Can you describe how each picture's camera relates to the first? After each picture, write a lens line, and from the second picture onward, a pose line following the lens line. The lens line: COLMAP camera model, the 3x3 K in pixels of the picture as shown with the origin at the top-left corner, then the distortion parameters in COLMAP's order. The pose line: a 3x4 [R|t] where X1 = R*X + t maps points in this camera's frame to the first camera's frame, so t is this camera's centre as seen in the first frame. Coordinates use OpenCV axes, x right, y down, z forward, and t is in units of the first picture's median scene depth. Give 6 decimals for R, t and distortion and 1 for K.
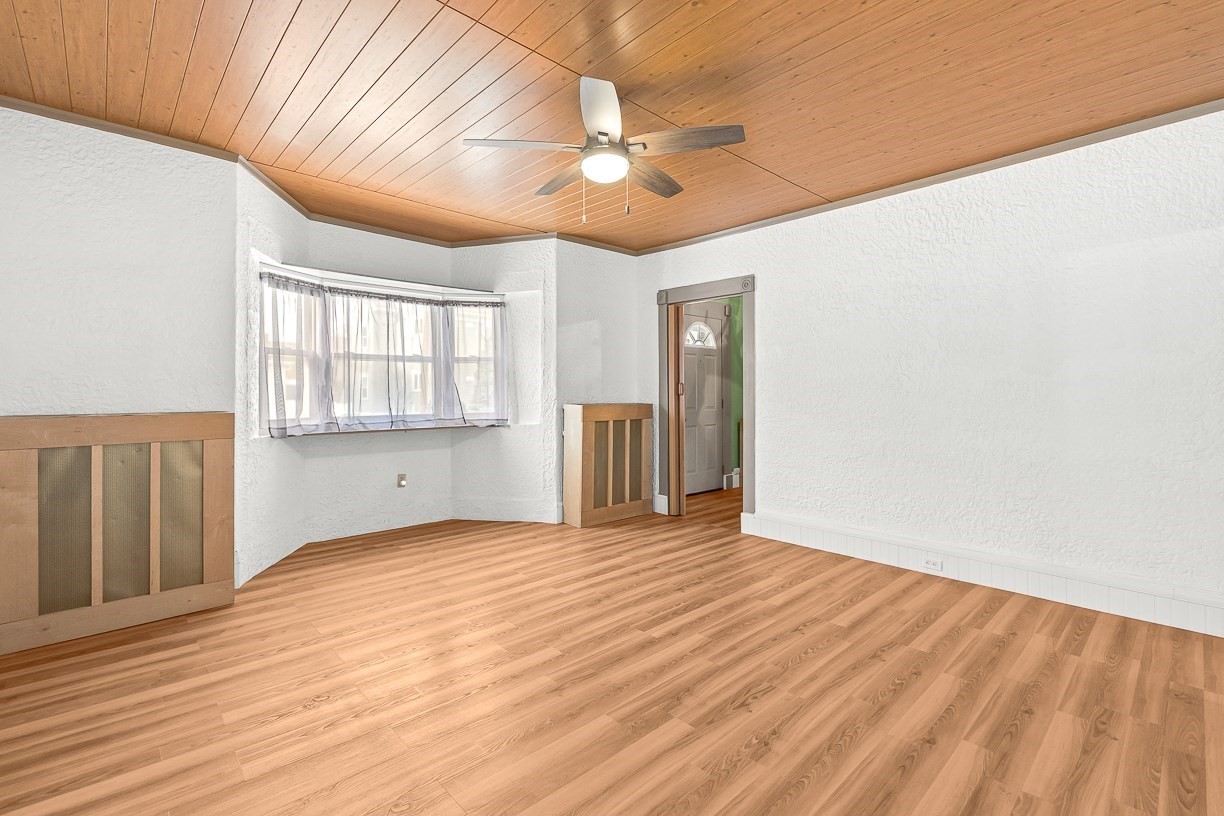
lens RADIAL K [[545.2, 0, 608.7], [0, 545.2, 399.7], [0, 0, 1]] dist [-0.000854, -0.000288]
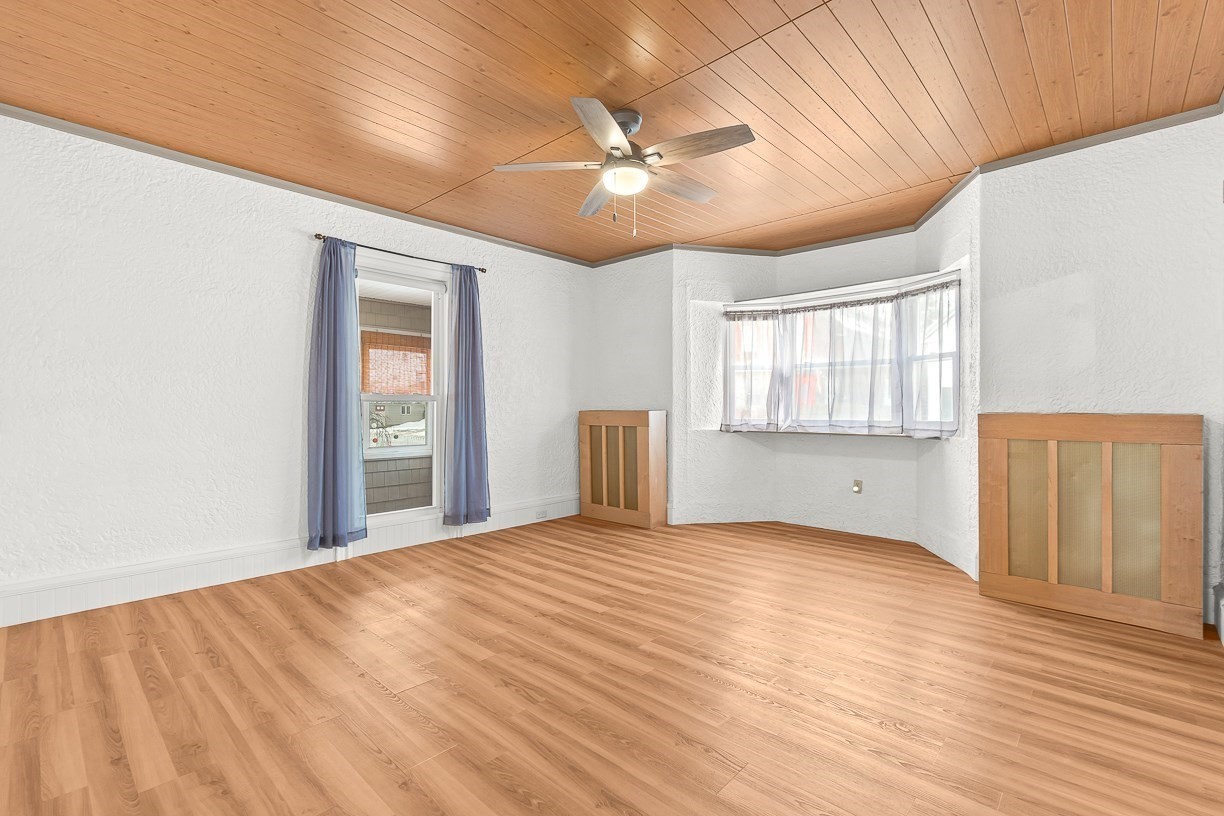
lens RADIAL K [[549.8, 0, 607.3], [0, 549.8, 411.1], [0, 0, 1]] dist [-0.000869, -0.000238]
pose [[0.068119, 0.021571, -0.997444, 0.674703], [-0.003065, 0.999766, 0.021412, -0.009592], [0.997672, 0.001598, 0.068170, 0.549496]]
